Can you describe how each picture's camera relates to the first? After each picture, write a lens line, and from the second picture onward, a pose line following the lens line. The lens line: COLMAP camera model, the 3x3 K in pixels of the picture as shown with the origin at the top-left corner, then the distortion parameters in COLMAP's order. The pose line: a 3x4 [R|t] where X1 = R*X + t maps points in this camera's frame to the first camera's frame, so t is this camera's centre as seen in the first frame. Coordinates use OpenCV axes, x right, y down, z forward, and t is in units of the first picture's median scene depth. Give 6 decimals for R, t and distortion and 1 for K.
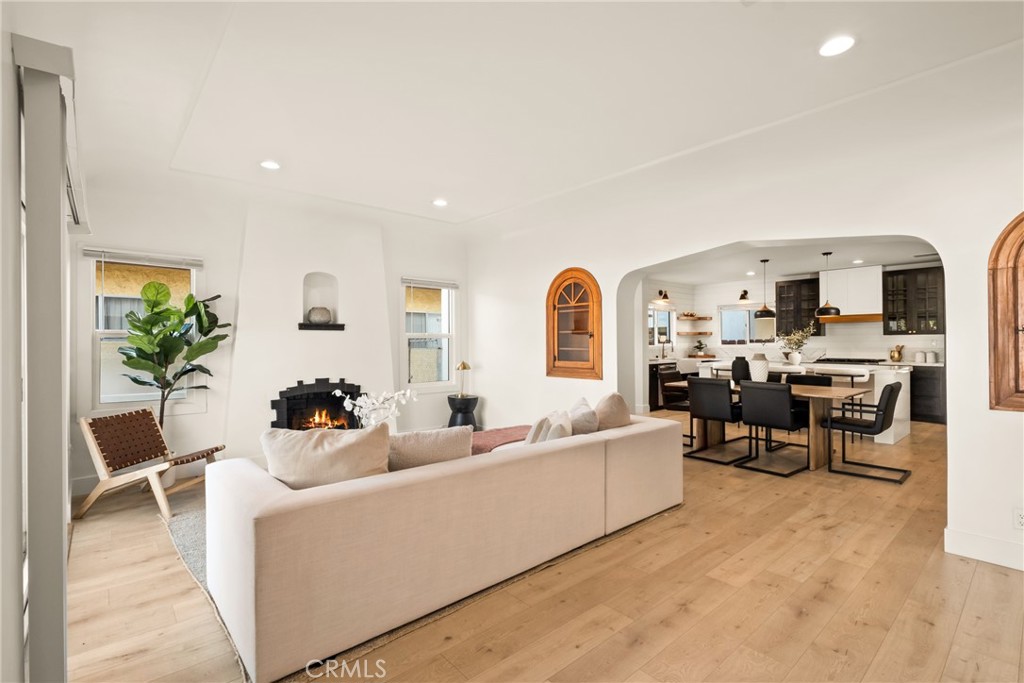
lens RADIAL K [[475.9, 0, 512.0], [0, 475.9, 341.5], [0, 0, 1]] dist [-0.005071, -0.000864]
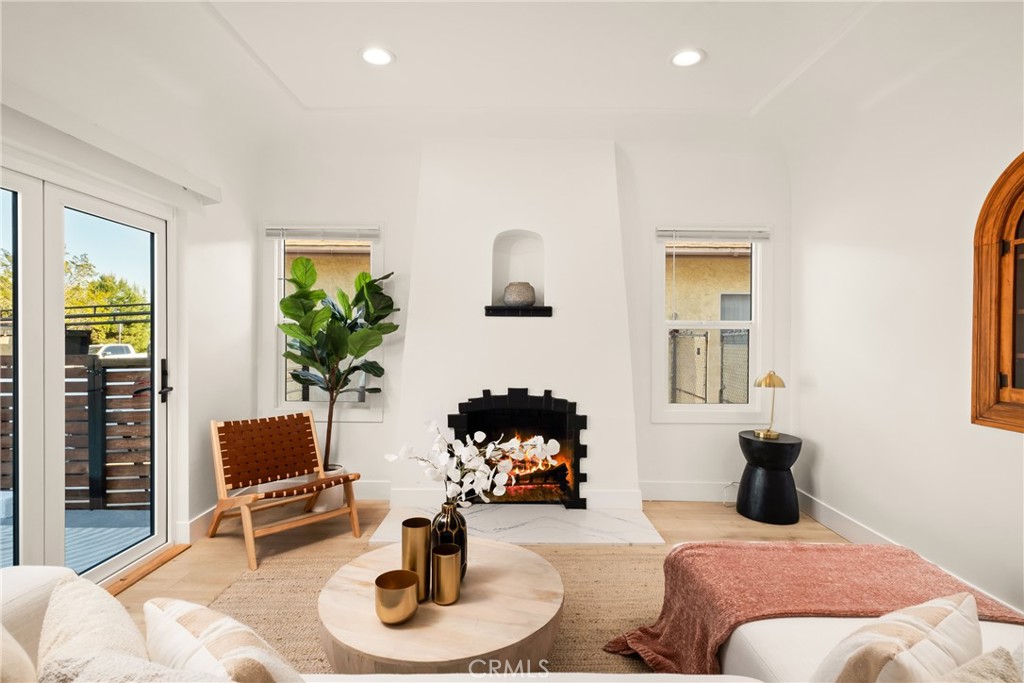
lens RADIAL K [[499.2, 0, 512.0], [0, 499.2, 341.5], [0, 0, 1]] dist [-0.015815, 0.000077]
pose [[0.751772, 0.015107, -0.659250, 0.058140], [-0.007453, 0.999868, 0.014413, 0.001613], [0.659381, -0.005922, 0.751785, 0.477581]]
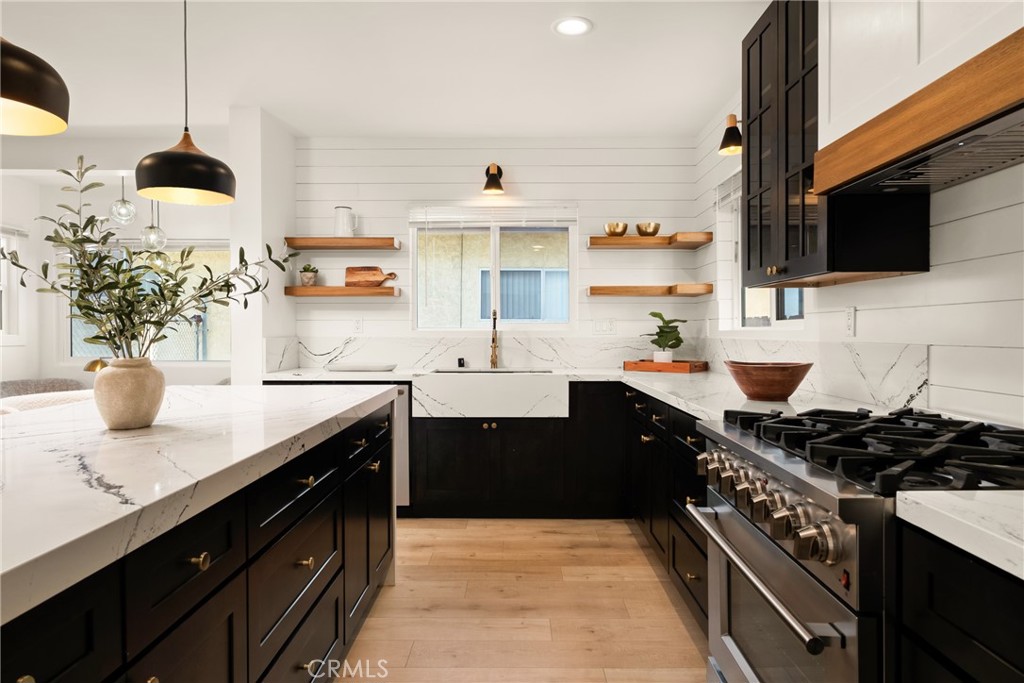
lens RADIAL K [[676.4, 0, 512.0], [0, 676.4, 341.5], [0, 0, 1]] dist [0.000374, 0.000102]
pose [[0.744978, 0.016185, -0.666892, 1.283687], [0.004309, 0.999568, 0.029072, 0.009808], [0.667075, -0.024532, 0.744587, 1.316324]]
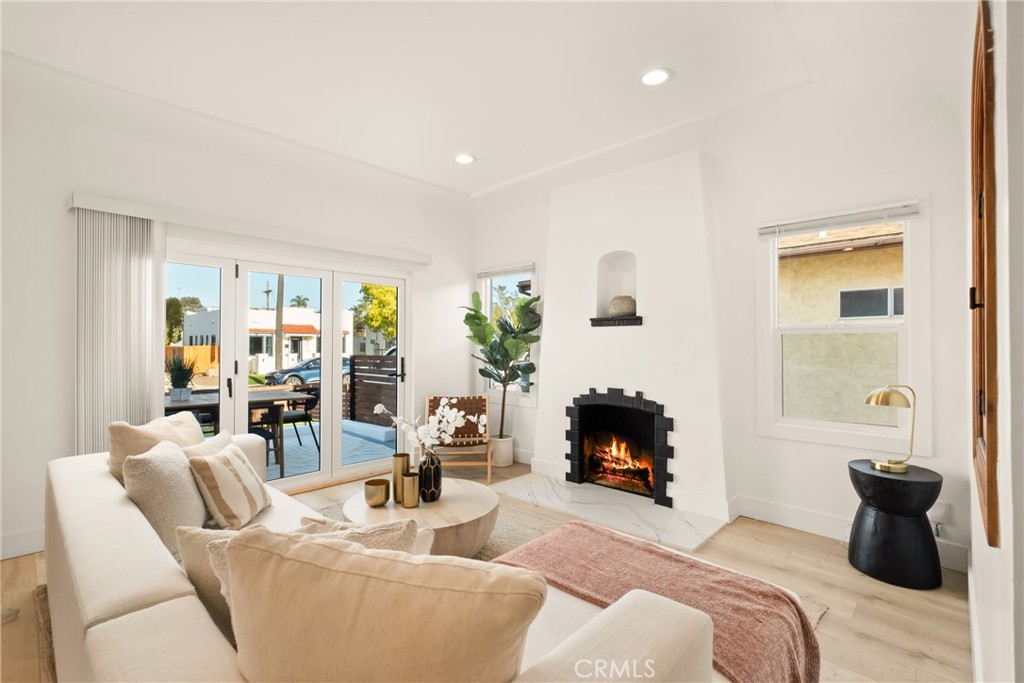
lens RADIAL K [[442.0, 0, 512.0], [0, 442.0, 341.5], [0, 0, 1]] dist [-0.019867, -0.000109]
pose [[0.102816, -0.001925, -0.994699, 0.302283], [0.001638, 0.999997, -0.001766, 0.002697], [0.994699, -0.001448, 0.102818, 0.778043]]
